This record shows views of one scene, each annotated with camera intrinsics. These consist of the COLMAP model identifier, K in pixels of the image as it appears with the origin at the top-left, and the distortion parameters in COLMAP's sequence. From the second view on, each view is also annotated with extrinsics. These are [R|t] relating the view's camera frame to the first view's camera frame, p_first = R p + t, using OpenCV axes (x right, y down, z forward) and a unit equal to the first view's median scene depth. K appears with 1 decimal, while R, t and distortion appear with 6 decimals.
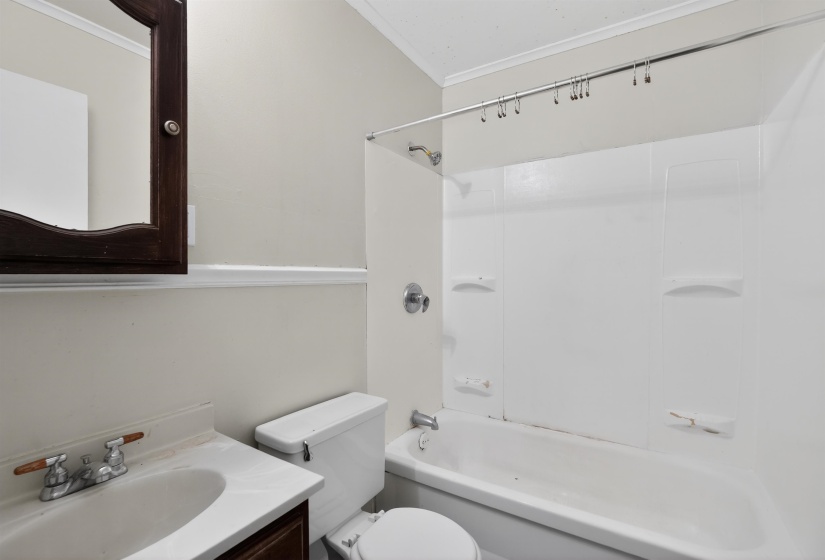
lens RADIAL K [[377.8, 0, 411.8], [0, 377.8, 279.5], [0, 0, 1]] dist [-0.010547, 0.000100]
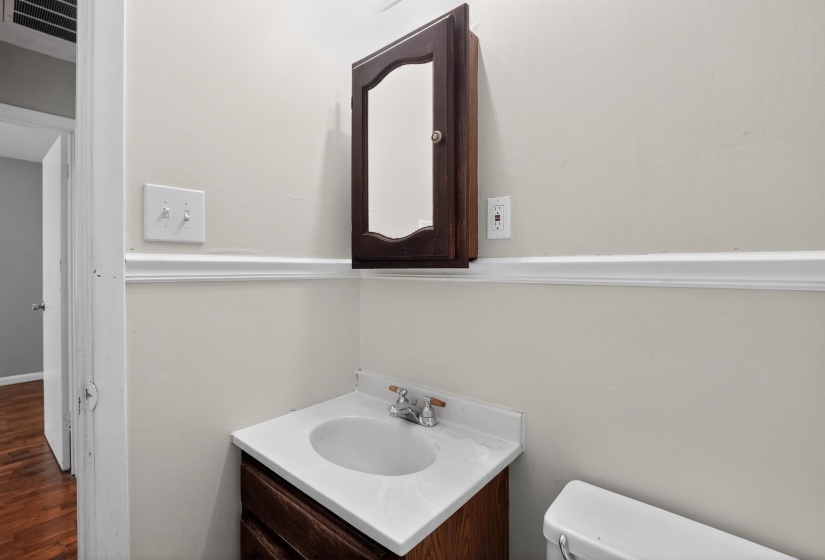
lens RADIAL K [[377.8, 0, 407.2], [0, 377.8, 267.5], [0, 0, 1]] dist [-0.010547, 0.000100]
pose [[-0.156487, -0.002493, -0.987677, 0.464827], [-0.009805, 0.999951, -0.000970, -0.014398], [0.987631, 0.009532, -0.156504, 1.055211]]
